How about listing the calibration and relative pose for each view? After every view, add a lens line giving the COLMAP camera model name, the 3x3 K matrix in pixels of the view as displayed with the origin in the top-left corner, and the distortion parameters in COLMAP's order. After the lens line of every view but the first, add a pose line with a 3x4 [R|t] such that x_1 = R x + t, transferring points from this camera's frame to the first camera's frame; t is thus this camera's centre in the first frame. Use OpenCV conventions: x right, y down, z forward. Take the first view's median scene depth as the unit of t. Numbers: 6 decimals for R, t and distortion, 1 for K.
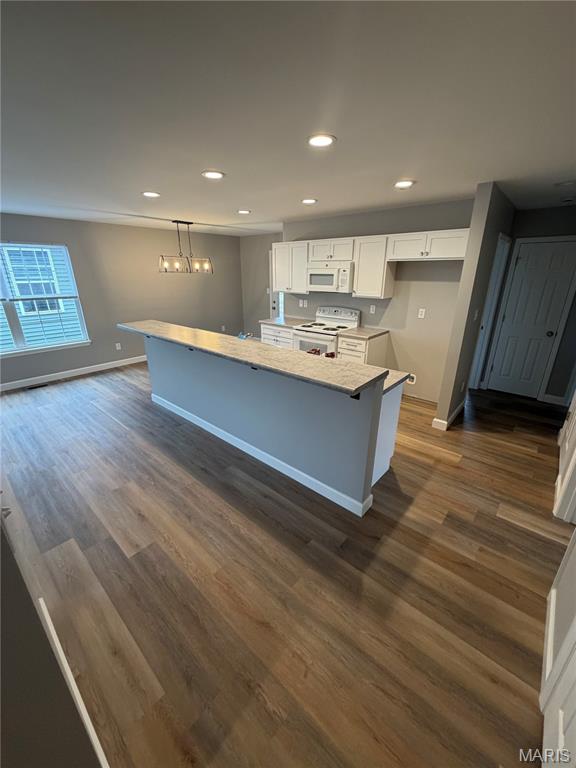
lens RADIAL K [[304.7, 0, 289.1], [0, 304.7, 381.1], [0, 0, 1]] dist [0.000680, 0.000061]
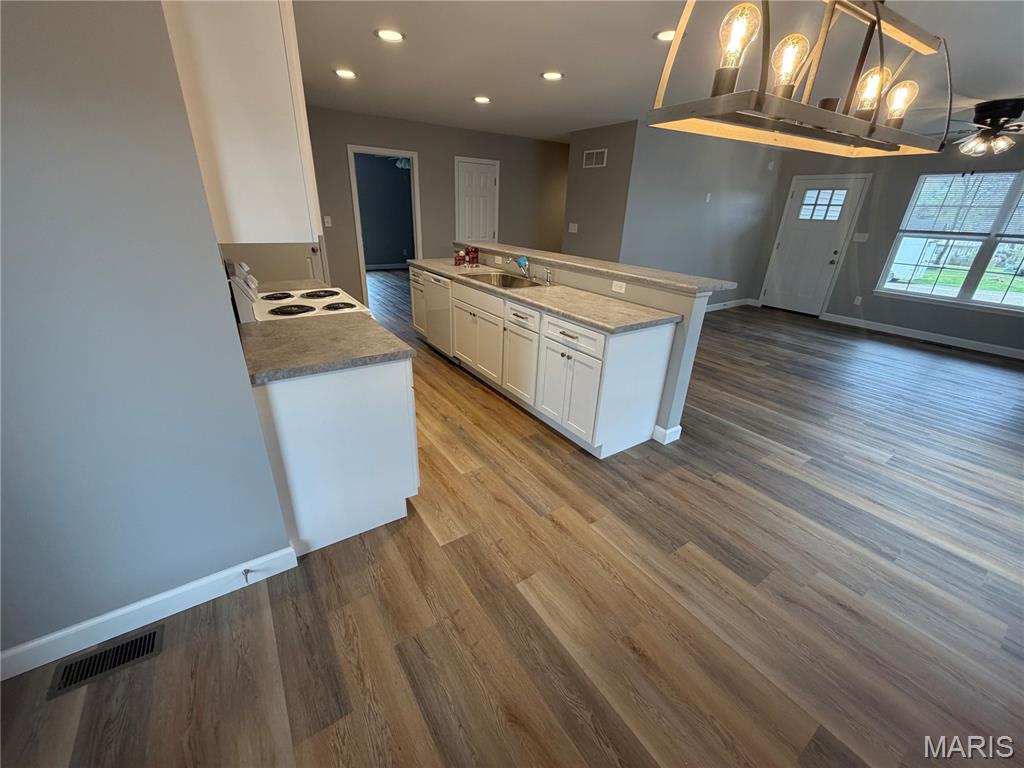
lens RADIAL K [[406.3, 0, 508.4], [0, 406.3, 385.5], [0, 0, 1]] dist [0.000680, 0.000061]
pose [[-0.964847, -0.136182, 0.224778, -0.293730], [0.056321, 0.728268, 0.682974, -0.463286], [-0.256707, 0.671625, -0.694997, 1.407696]]
